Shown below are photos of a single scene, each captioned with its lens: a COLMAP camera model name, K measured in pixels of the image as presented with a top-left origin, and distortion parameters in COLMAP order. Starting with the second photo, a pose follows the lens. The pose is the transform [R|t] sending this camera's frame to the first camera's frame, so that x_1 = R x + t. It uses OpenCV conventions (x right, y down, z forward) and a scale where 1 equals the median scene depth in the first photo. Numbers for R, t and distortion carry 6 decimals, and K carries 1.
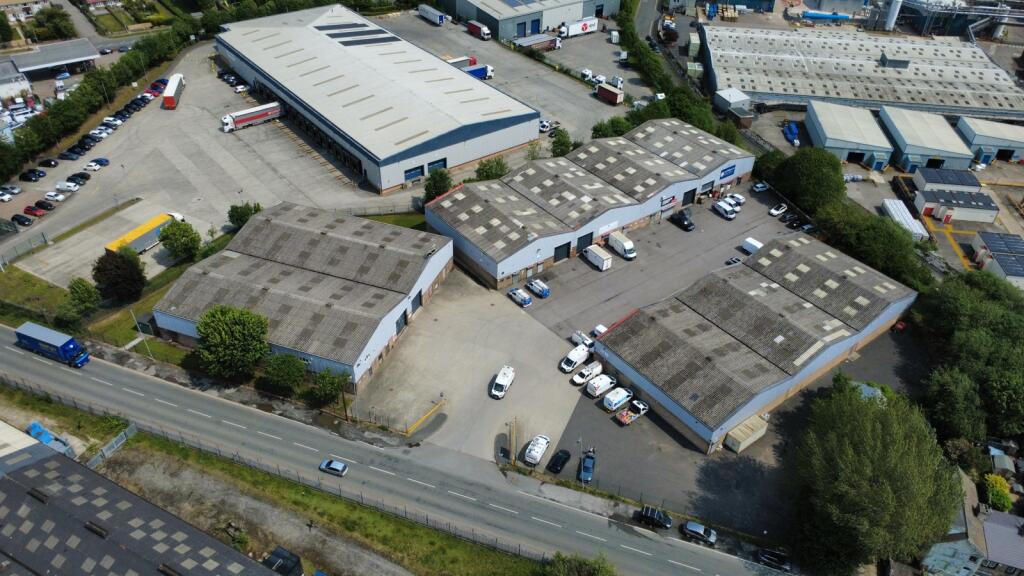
lens RADIAL K [[744.3, 0, 512.0], [0, 744.3, 288.0], [0, 0, 1]] dist [-0.001697, 0.004616]
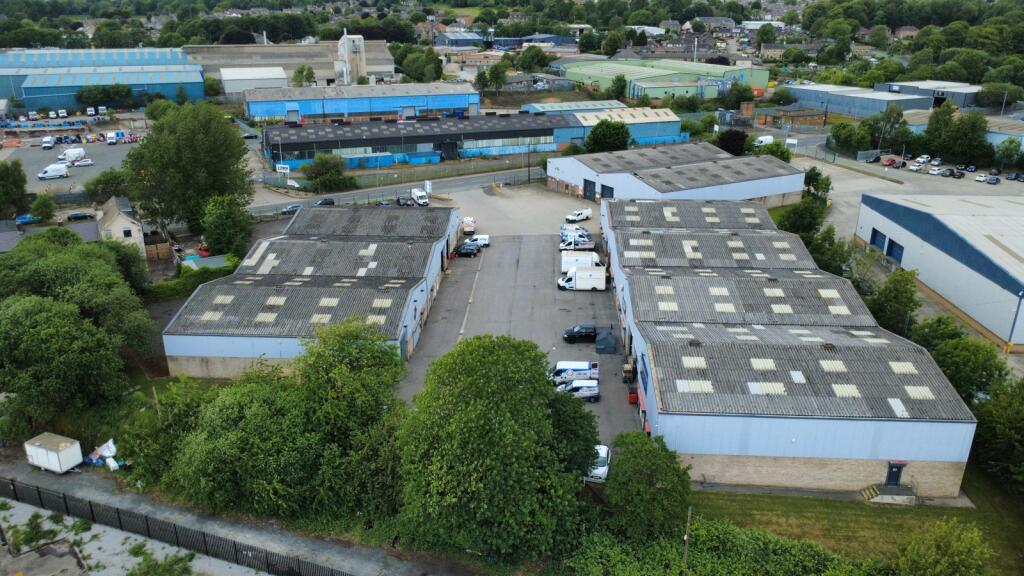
lens RADIAL K [[744.3, 0, 512.0], [0, 744.3, 288.0], [0, 0, 1]] dist [-0.001697, 0.004616]
pose [[-0.645496, 0.241223, -0.724670, 0.658799], [-0.476128, 0.614792, 0.628756, -0.432405], [0.597191, 0.750895, -0.281992, 1.094175]]
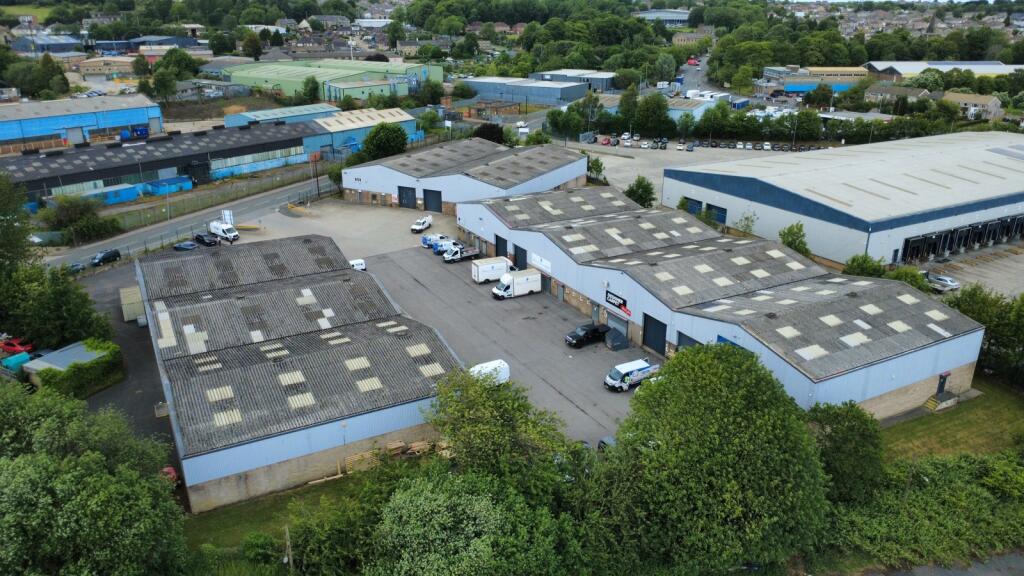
lens RADIAL K [[744.3, 0, 512.0], [0, 744.3, 288.0], [0, 0, 1]] dist [-0.001697, 0.004616]
pose [[-0.148482, 0.322497, -0.934852, 0.740197], [-0.600465, 0.721713, 0.344342, -0.269166], [0.785744, 0.612475, 0.086487, 0.882922]]
